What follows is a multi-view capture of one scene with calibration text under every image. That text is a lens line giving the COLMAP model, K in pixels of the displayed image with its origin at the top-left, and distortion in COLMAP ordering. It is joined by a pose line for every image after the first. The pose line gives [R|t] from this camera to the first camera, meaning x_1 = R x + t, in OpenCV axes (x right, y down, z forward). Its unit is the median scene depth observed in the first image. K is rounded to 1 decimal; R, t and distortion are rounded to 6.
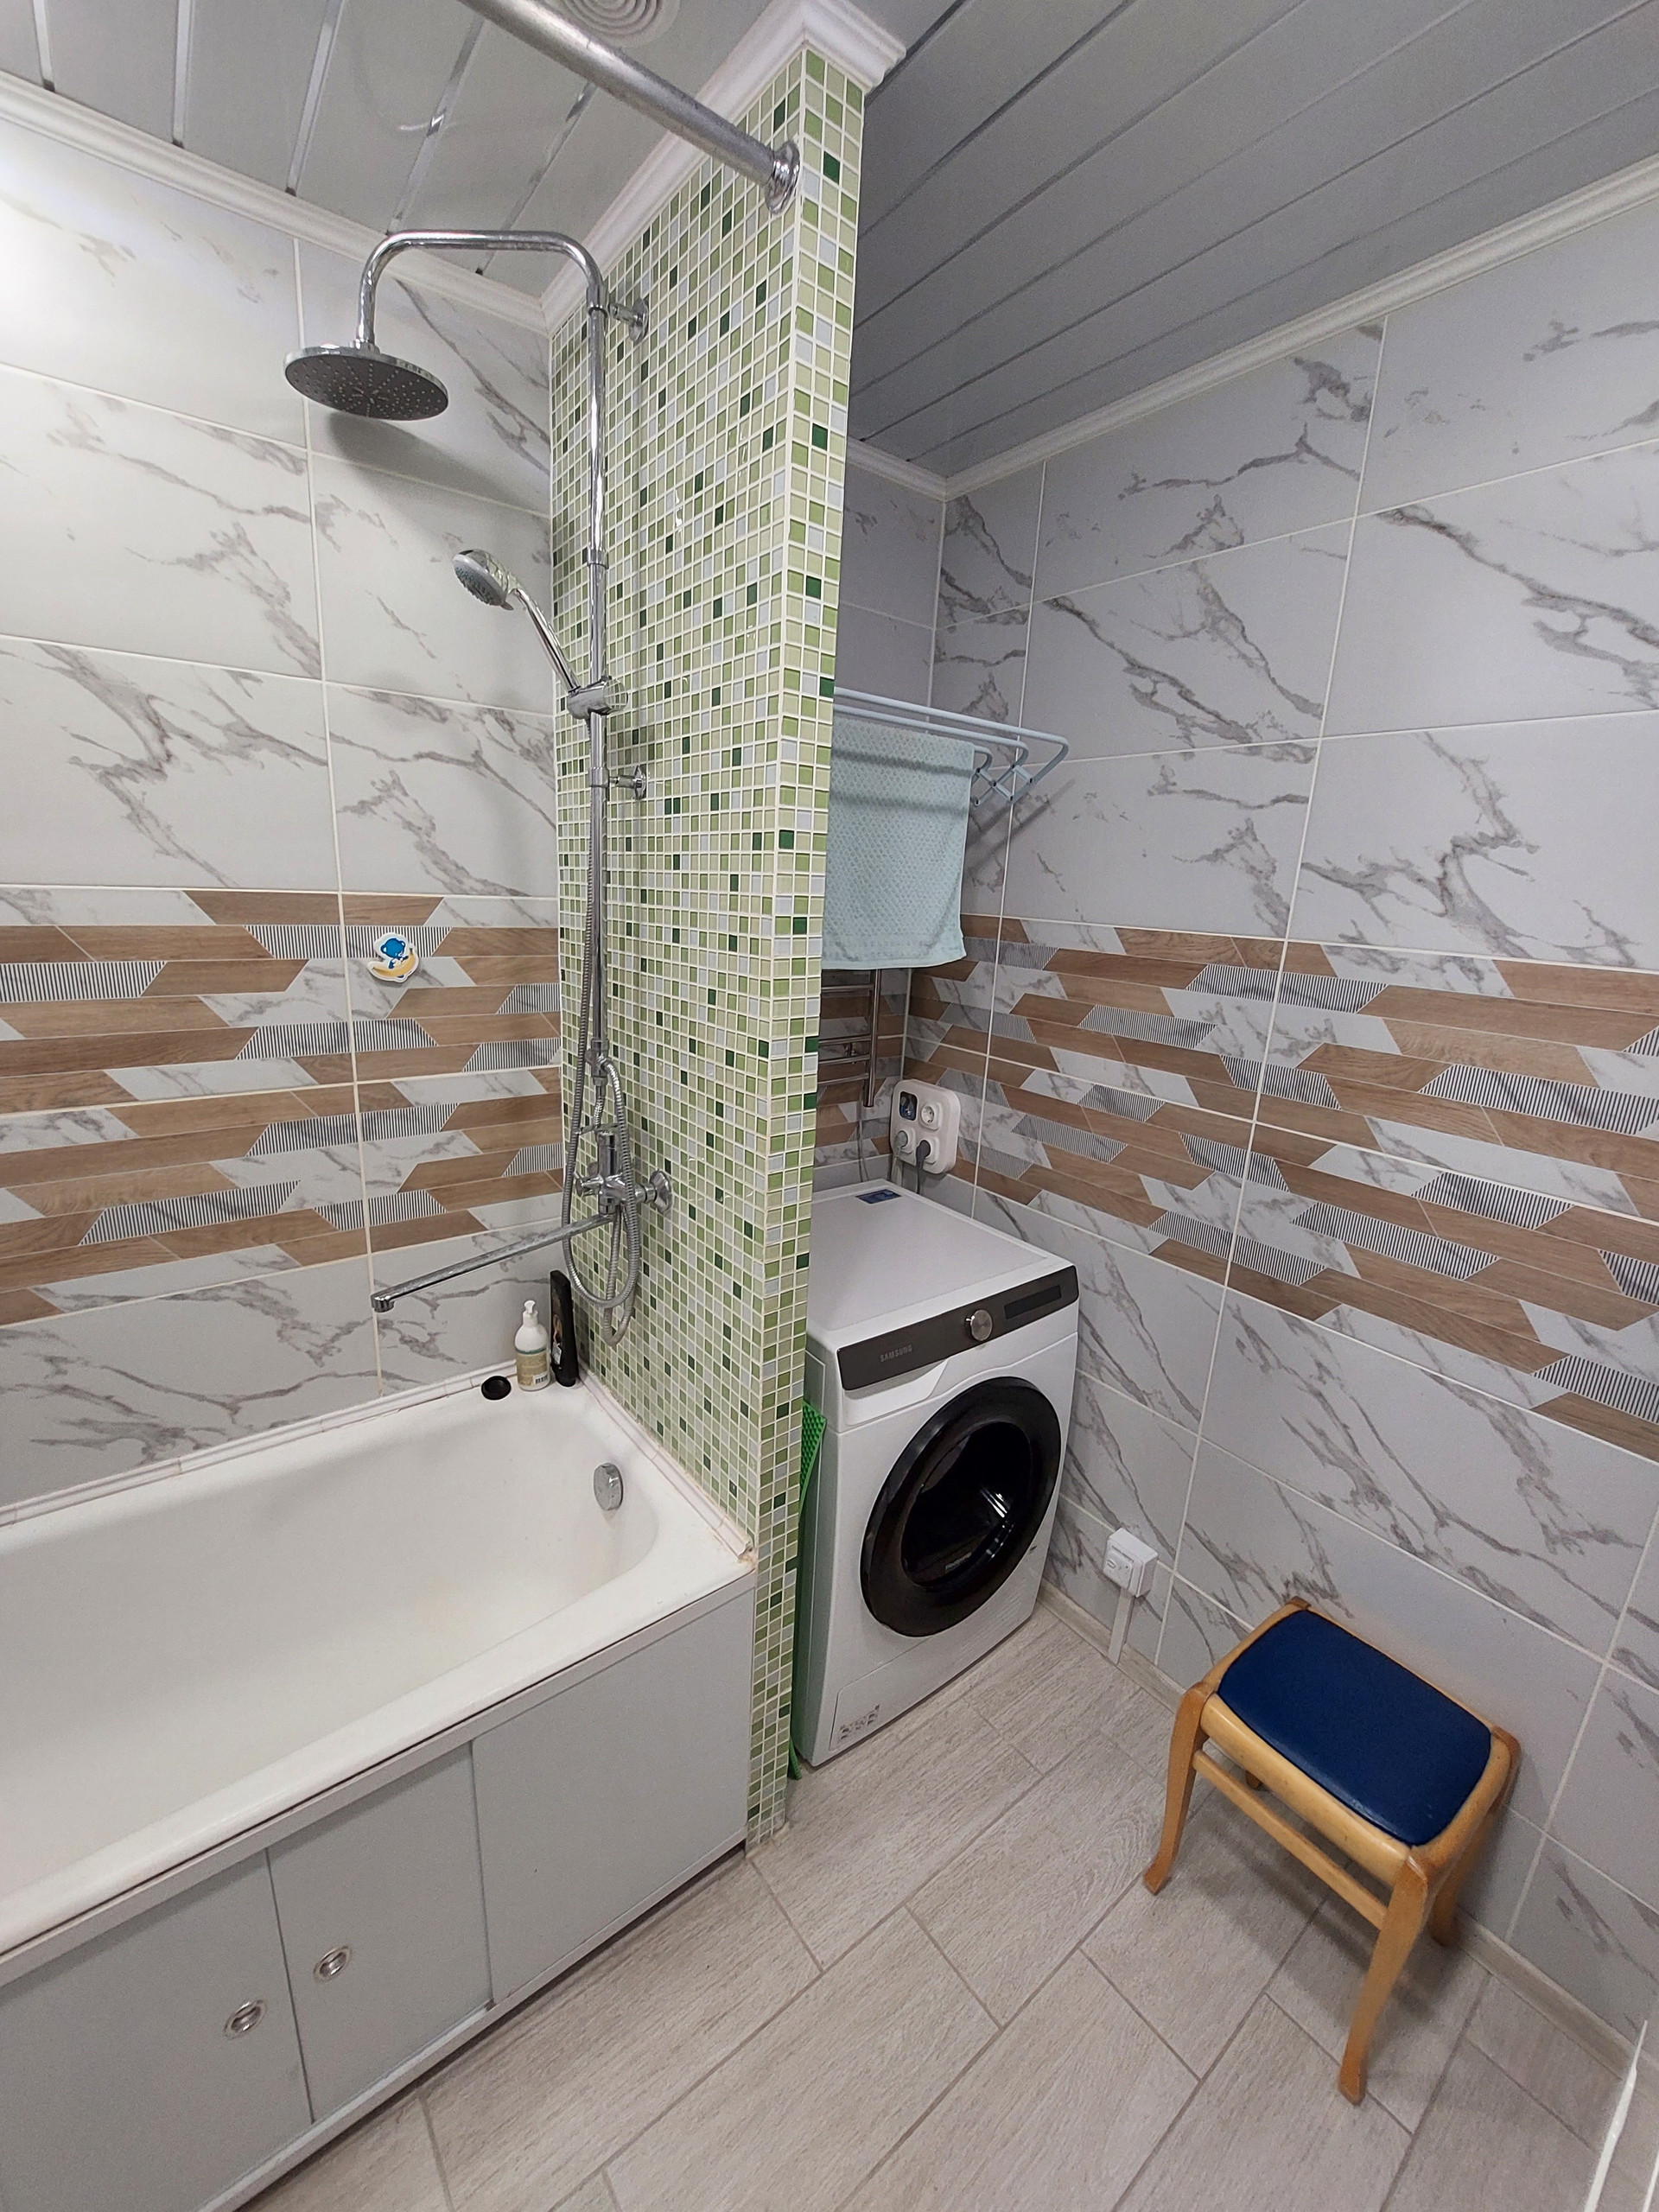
lens RADIAL K [[882.0, 0, 834.3], [0, 882.0, 1104.7], [0, 0, 1]] dist [-0.012971, -0.000554]
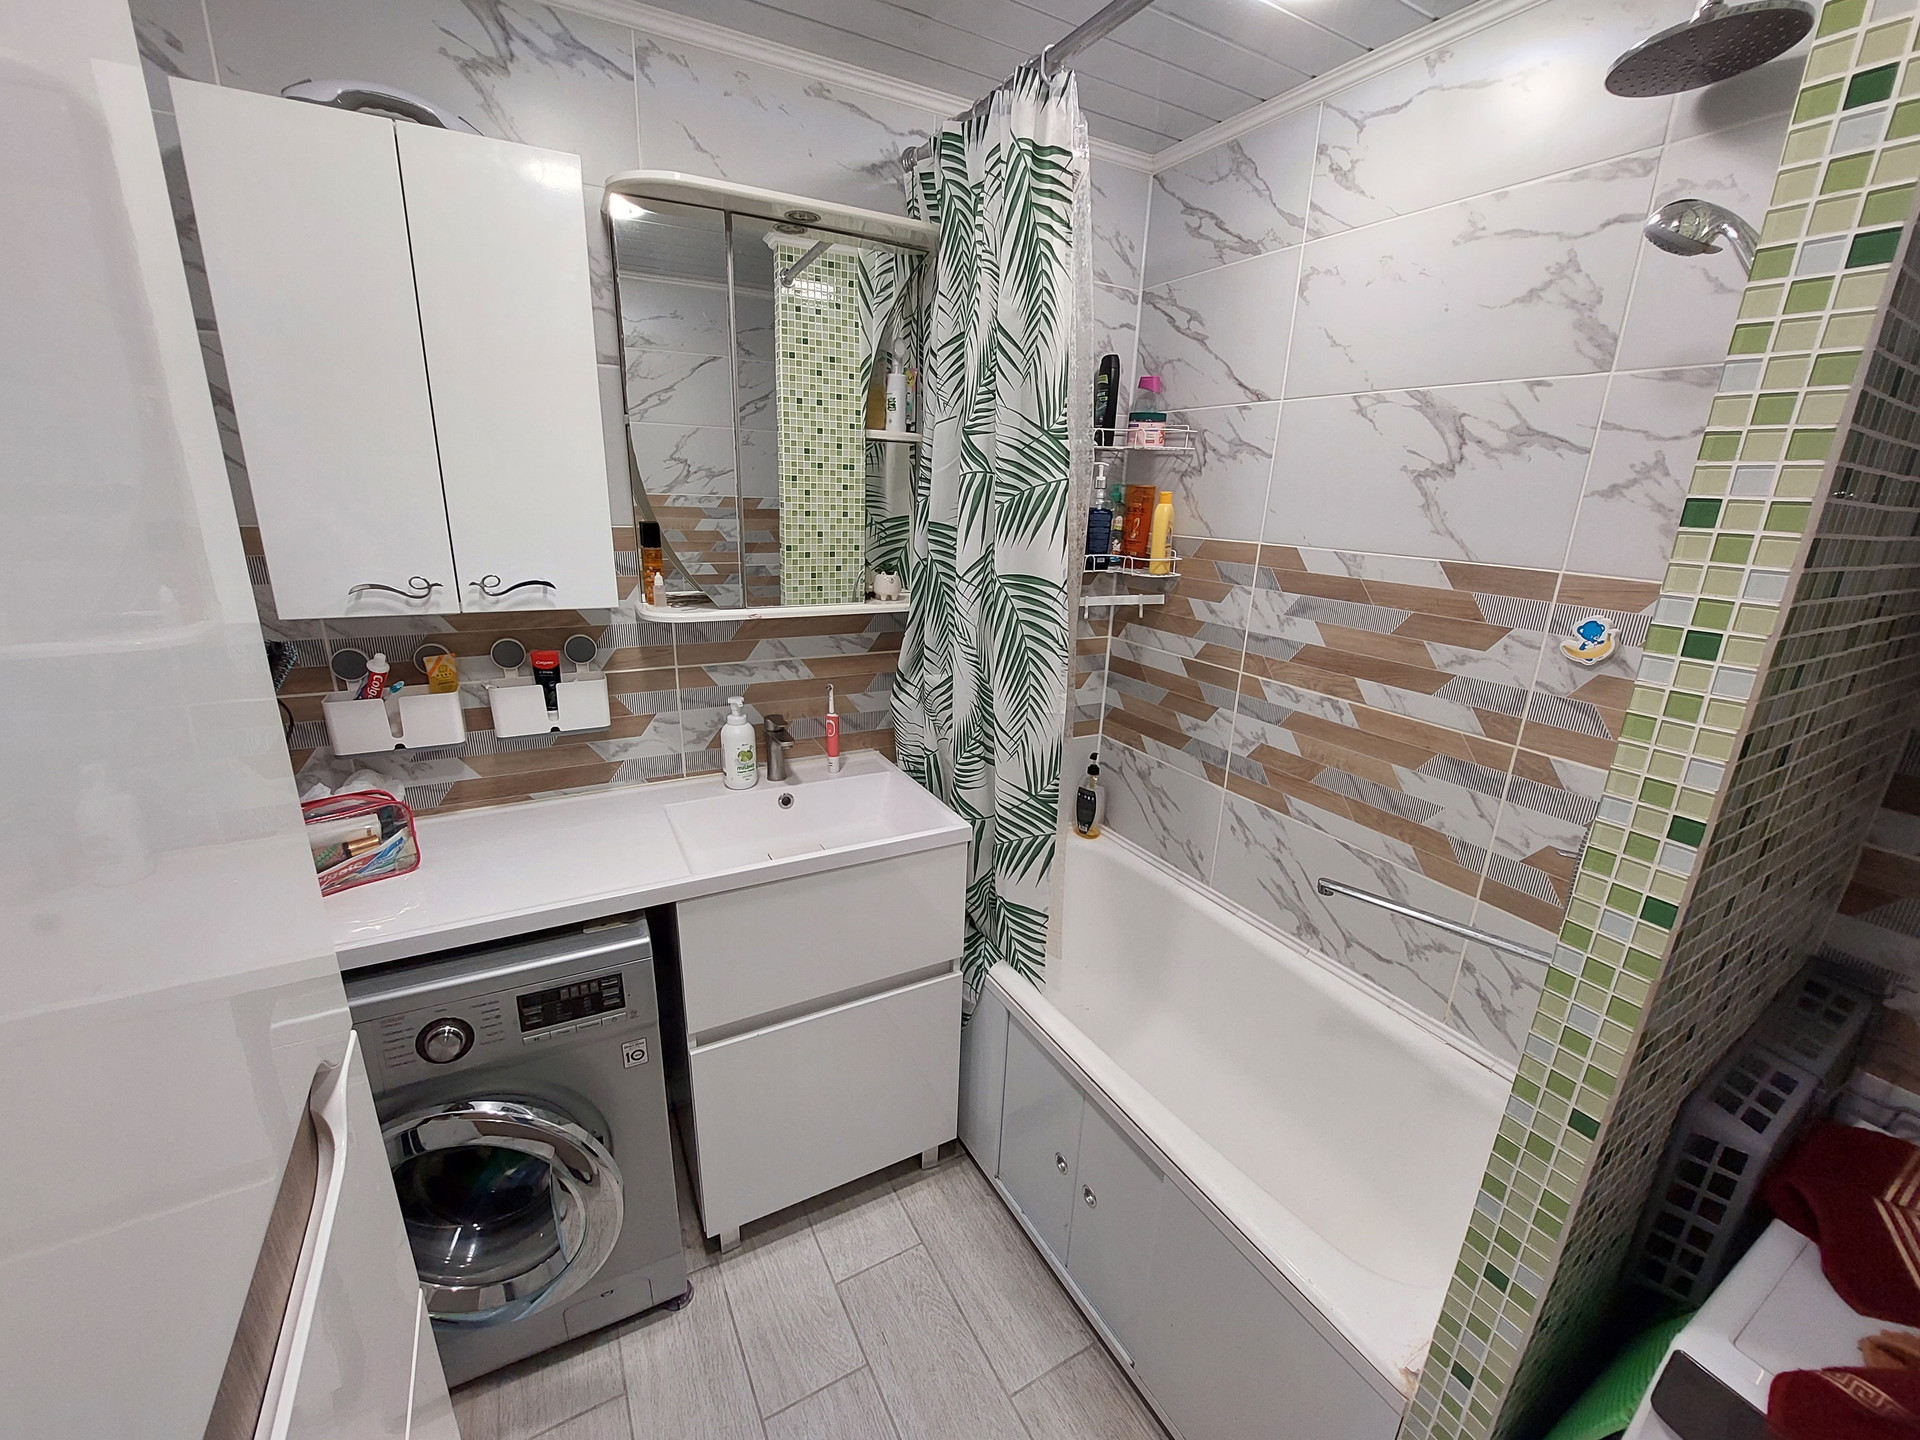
lens RADIAL K [[765.6, 0, 959.1], [0, 765.6, 724.5], [0, 0, 1]] dist [-0.012971, -0.000554]
pose [[-0.140188, 0.241924, -0.960115, 0.476098], [-0.285579, 0.918601, 0.273161, -0.118784], [0.948047, 0.312482, -0.059688, 0.436054]]
